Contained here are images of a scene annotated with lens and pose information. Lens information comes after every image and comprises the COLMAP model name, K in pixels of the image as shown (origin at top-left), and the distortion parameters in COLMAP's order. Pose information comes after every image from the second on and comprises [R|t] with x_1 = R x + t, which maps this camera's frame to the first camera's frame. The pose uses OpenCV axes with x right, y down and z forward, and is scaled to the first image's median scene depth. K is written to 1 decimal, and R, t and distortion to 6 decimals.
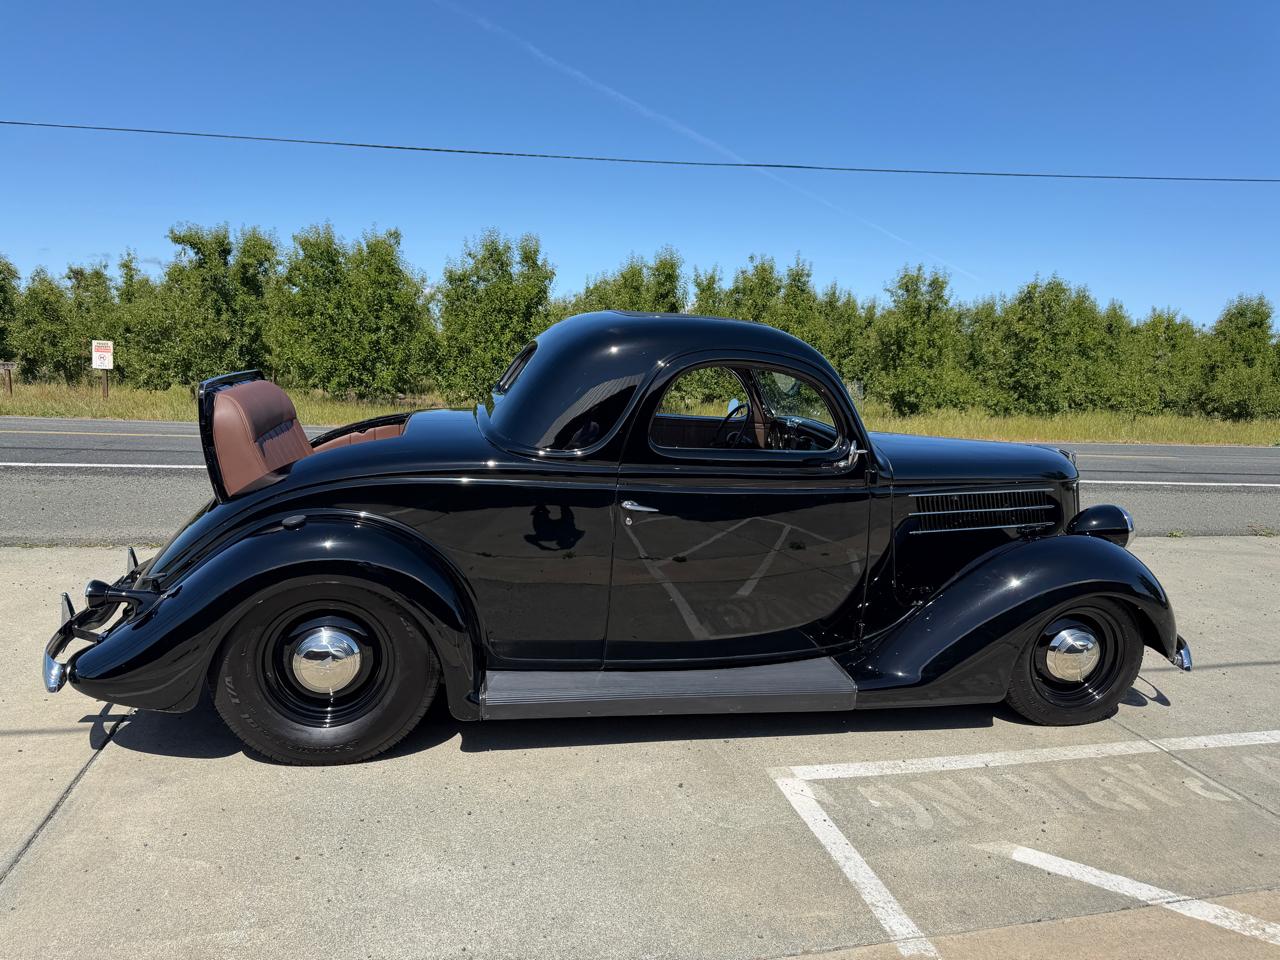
lens RADIAL K [[906.2, 0, 638.3], [0, 906.2, 482.7], [0, 0, 1]] dist [0.031471, -0.036682]
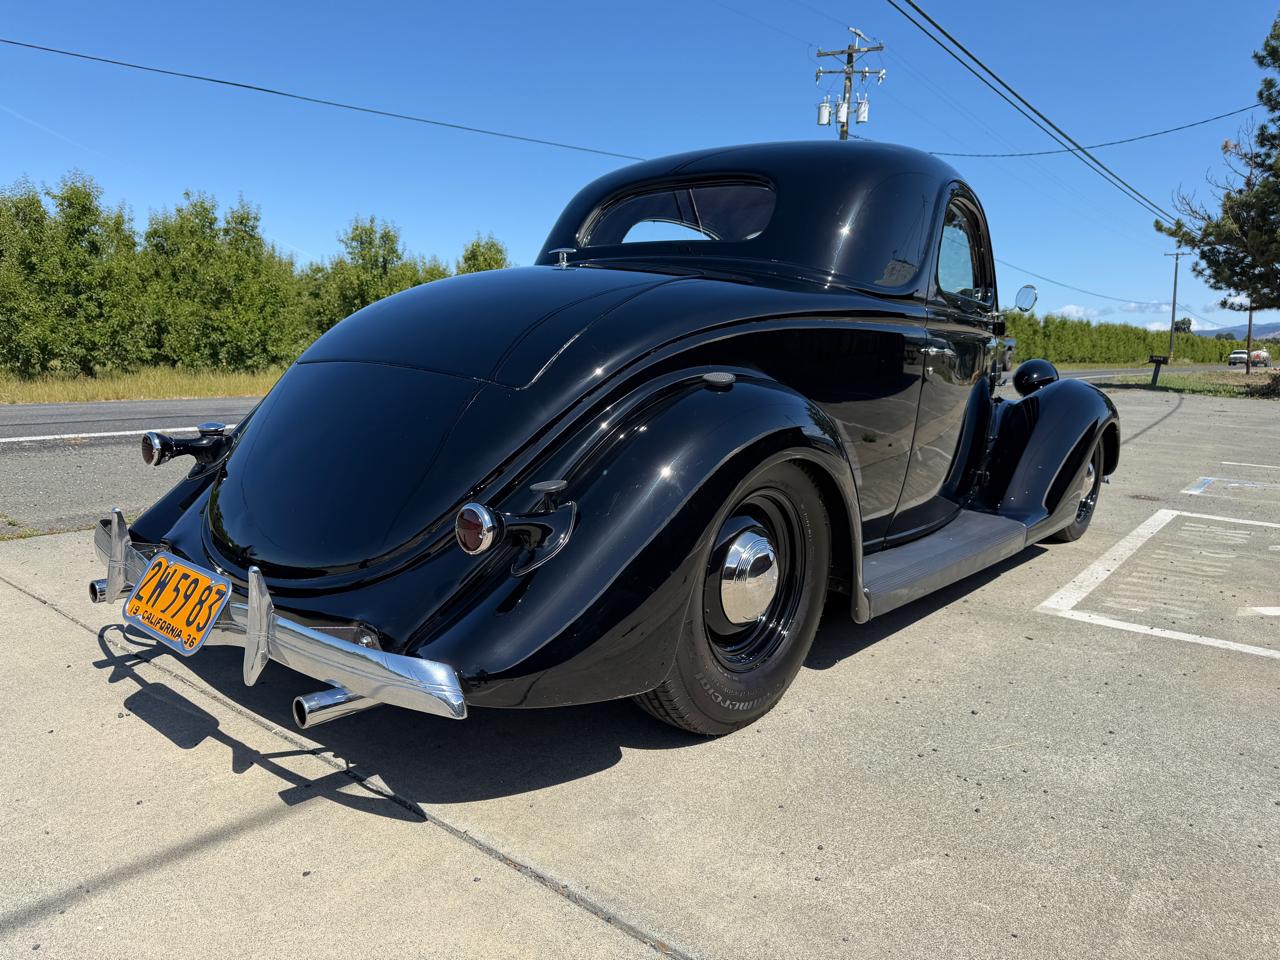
lens RADIAL K [[906.2, 0, 629.5], [0, 906.2, 487.7], [0, 0, 1]] dist [0.031471, -0.036682]
pose [[0.781817, -0.124194, 0.611014, -0.706922], [0.102616, 0.992228, 0.070378, 0.057055], [-0.615006, 0.007678, 0.788485, 0.424702]]
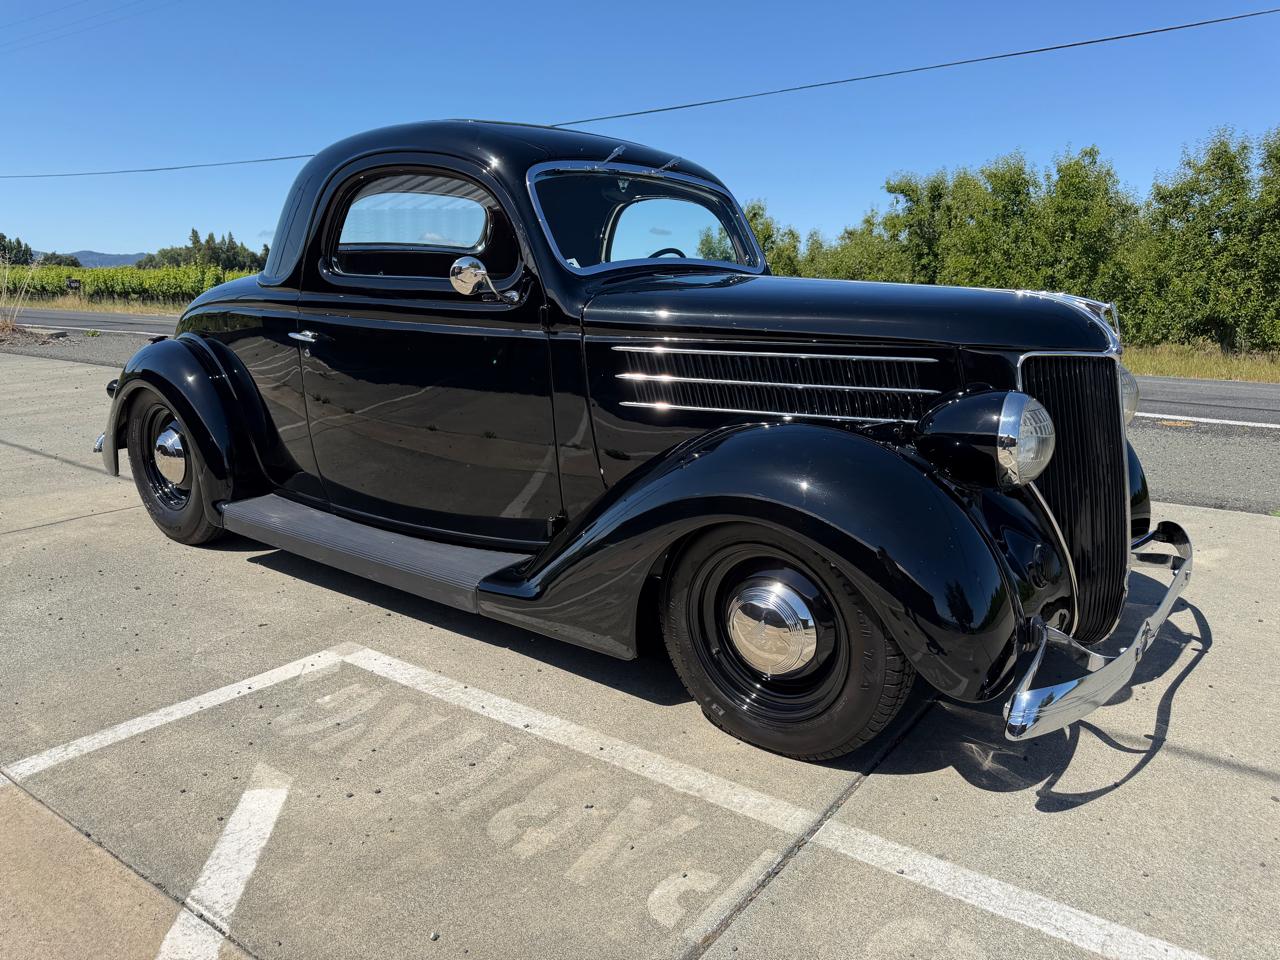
lens RADIAL K [[906.2, 0, 630.8], [0, 906.2, 478.1], [0, 0, 1]] dist [0.031471, -0.036682]
pose [[0.649134, 0.122392, -0.750763, 0.835541], [-0.093934, 0.992314, 0.080553, 0.056757], [0.754852, 0.018233, 0.655642, 0.556622]]
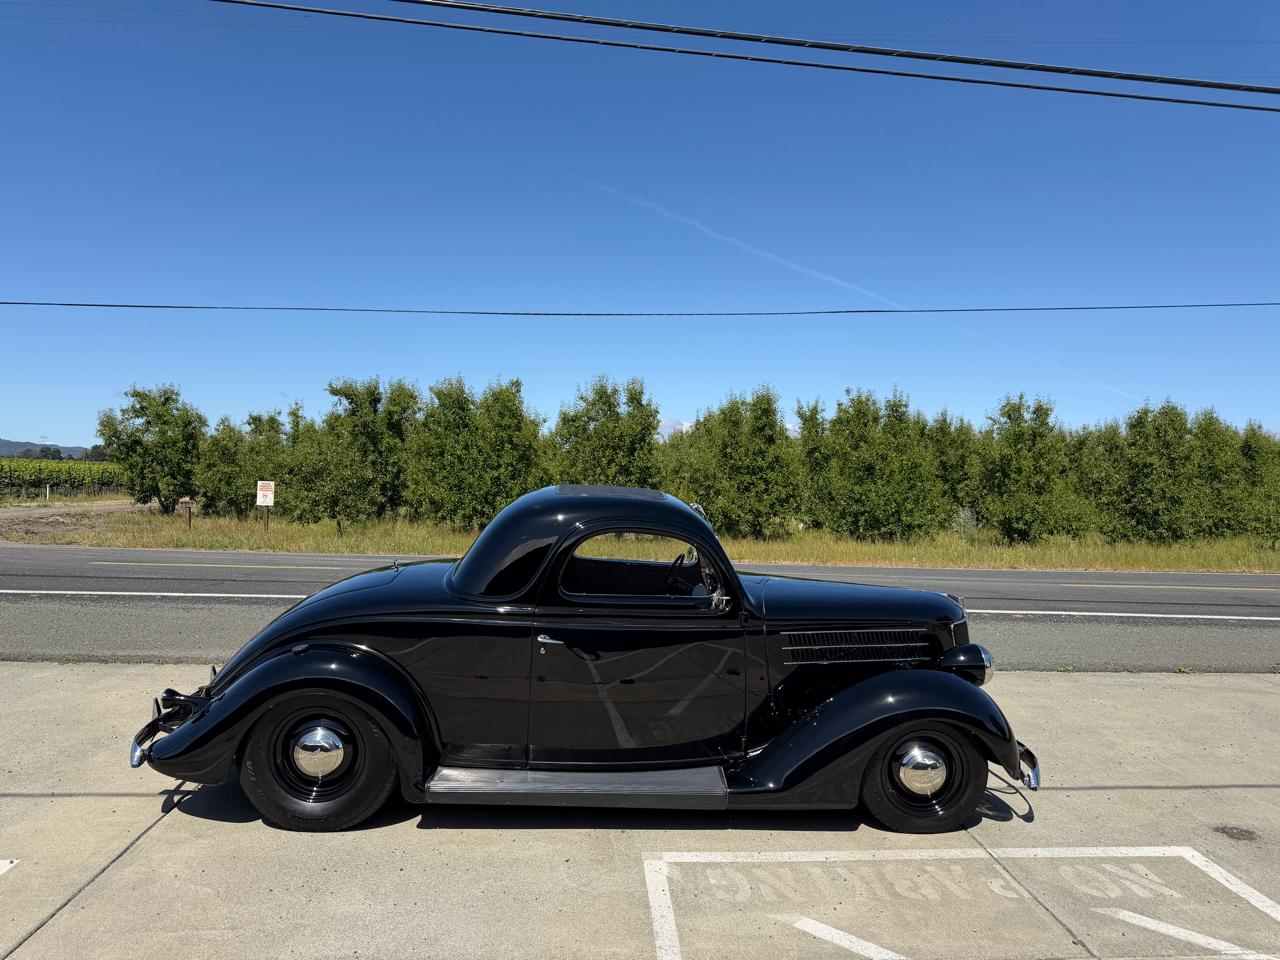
lens RADIAL K [[906.2, 0, 636.3], [0, 906.2, 477.5], [0, 0, 1]] dist [0.031471, -0.036682]
pose [[0.987464, -0.014956, -0.157134, 0.299374], [-0.007104, 0.990281, -0.138897, -0.023685], [0.157685, 0.138272, 0.977761, -0.277494]]
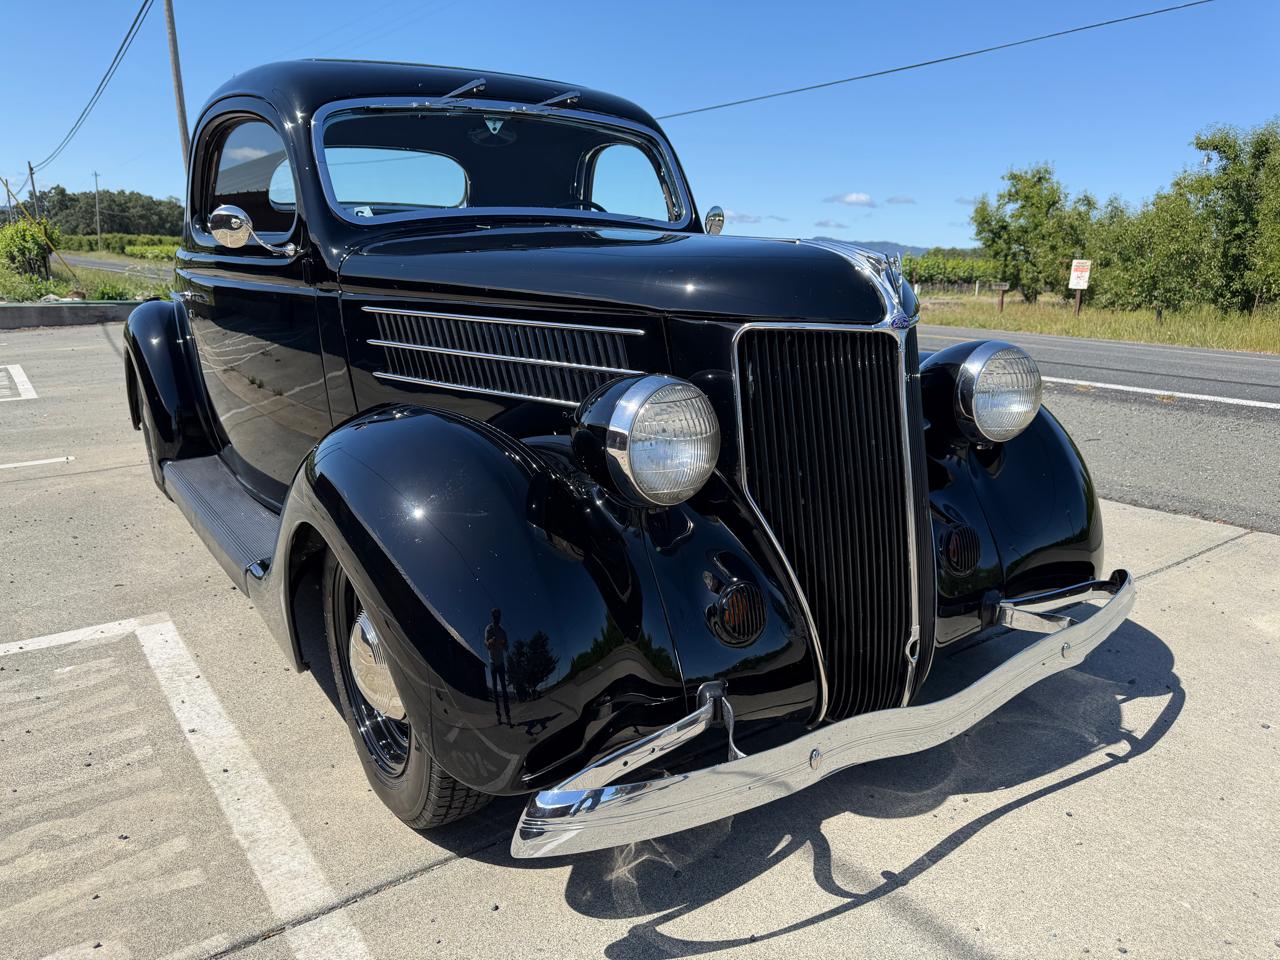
lens RADIAL K [[906.2, 0, 641.3], [0, 906.2, 484.0], [0, 0, 1]] dist [0.031471, -0.036682]
pose [[0.397141, 0.183429, -0.899240, 0.927014], [-0.127746, 0.981333, 0.143757, 0.018876], [0.908823, 0.057782, 0.413160, 0.920825]]
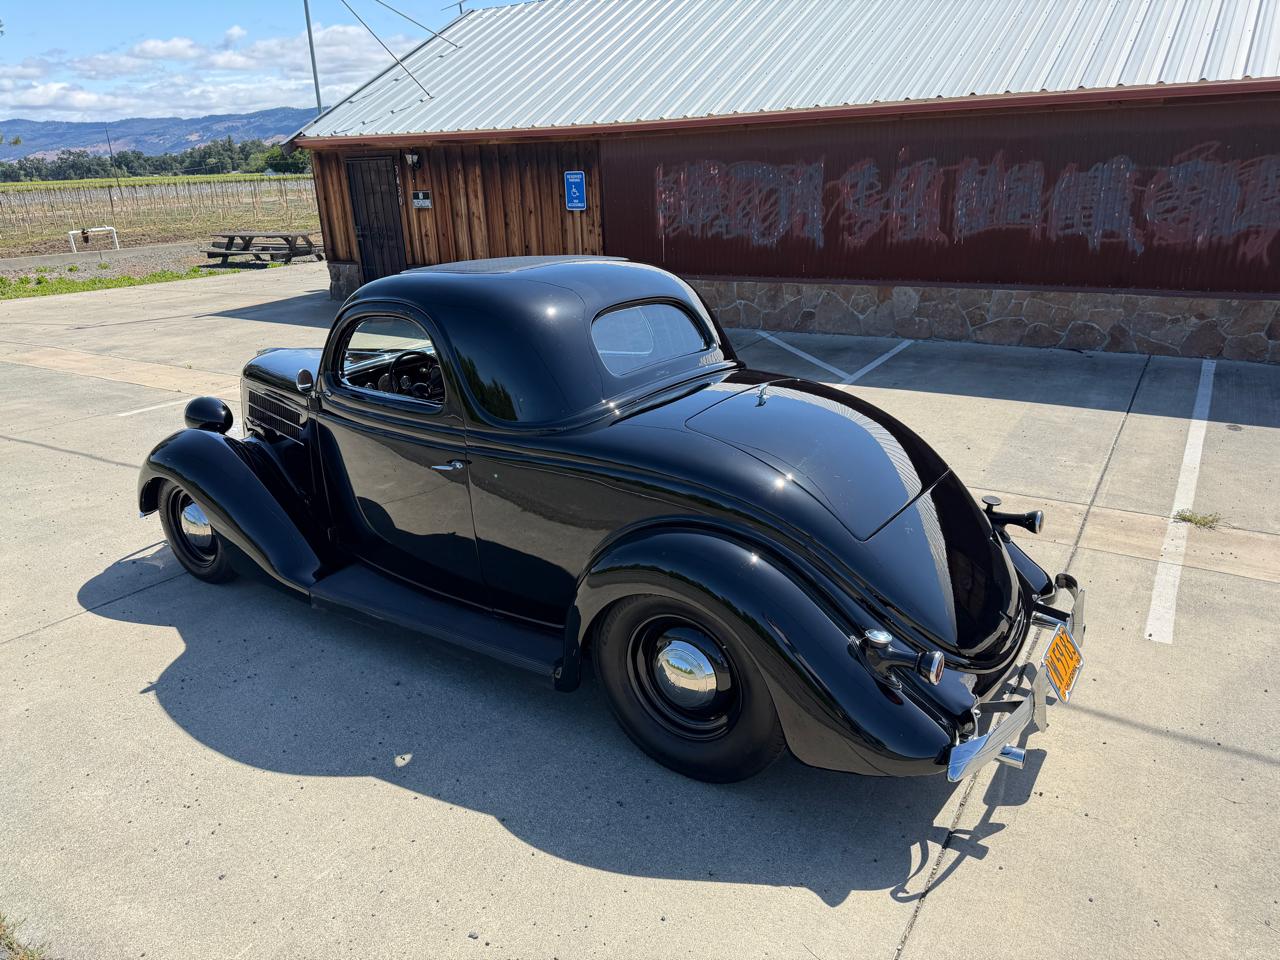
lens RADIAL K [[906.2, 0, 636.2], [0, 906.2, 482.6], [0, 0, 1]] dist [0.031471, -0.036682]
pose [[-0.709720, -0.248168, 0.659326, -0.830629], [0.100119, 0.890868, 0.443091, -0.426984], [-0.697333, 0.380481, -0.607421, 1.728605]]
